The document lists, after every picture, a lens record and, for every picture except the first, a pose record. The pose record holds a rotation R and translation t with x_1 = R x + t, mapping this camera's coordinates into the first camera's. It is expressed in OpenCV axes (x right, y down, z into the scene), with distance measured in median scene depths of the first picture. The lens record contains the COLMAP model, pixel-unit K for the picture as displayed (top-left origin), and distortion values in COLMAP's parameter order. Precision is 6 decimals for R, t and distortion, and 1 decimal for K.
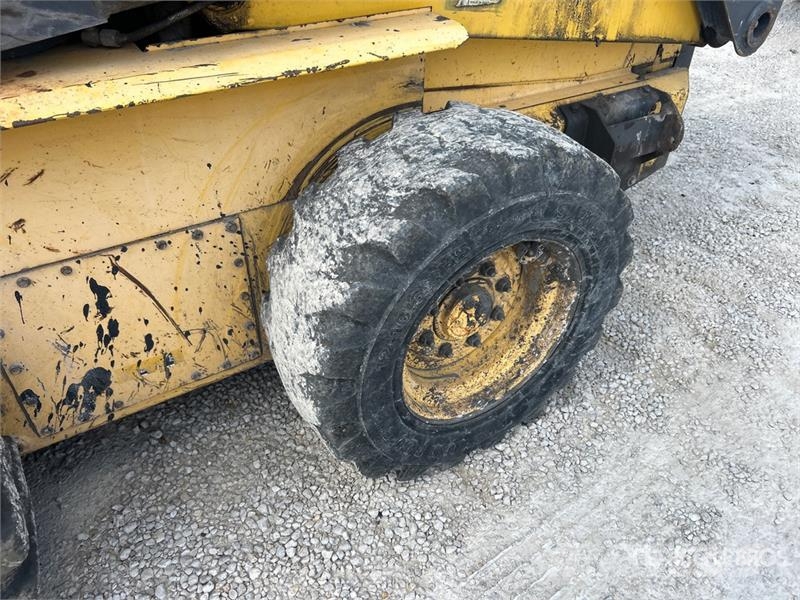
lens RADIAL K [[606.8, 0, 404.6], [0, 606.8, 304.1], [0, 0, 1]] dist [0.051405, -0.060051]
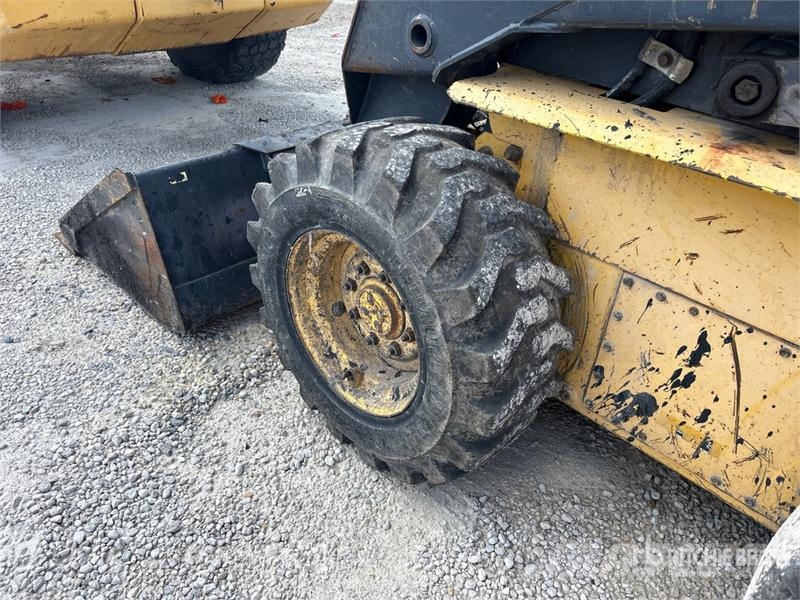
lens RADIAL K [[606.8, 0, 394.8], [0, 606.8, 291.6], [0, 0, 1]] dist [0.051405, -0.060051]
pose [[0.215624, 0.530786, -0.819617, 0.184676], [-0.650877, 0.703831, 0.284571, -0.036493], [0.727919, 0.472109, 0.497240, 0.038253]]
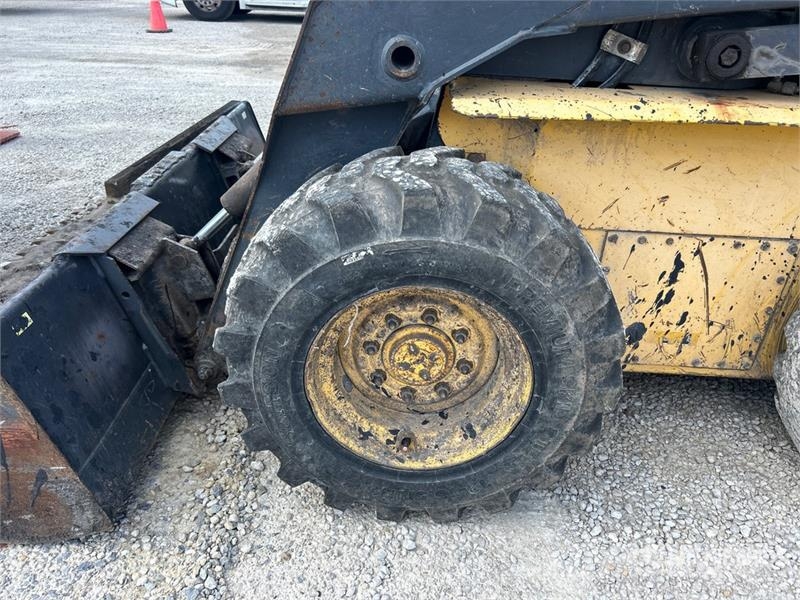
lens RADIAL K [[606.8, 0, 407.0], [0, 606.8, 304.4], [0, 0, 1]] dist [0.051405, -0.060051]
pose [[0.835112, 0.289070, -0.468003, -0.309005], [-0.369258, 0.925204, -0.087443, 0.356996], [0.407721, 0.245838, 0.879390, -0.358920]]
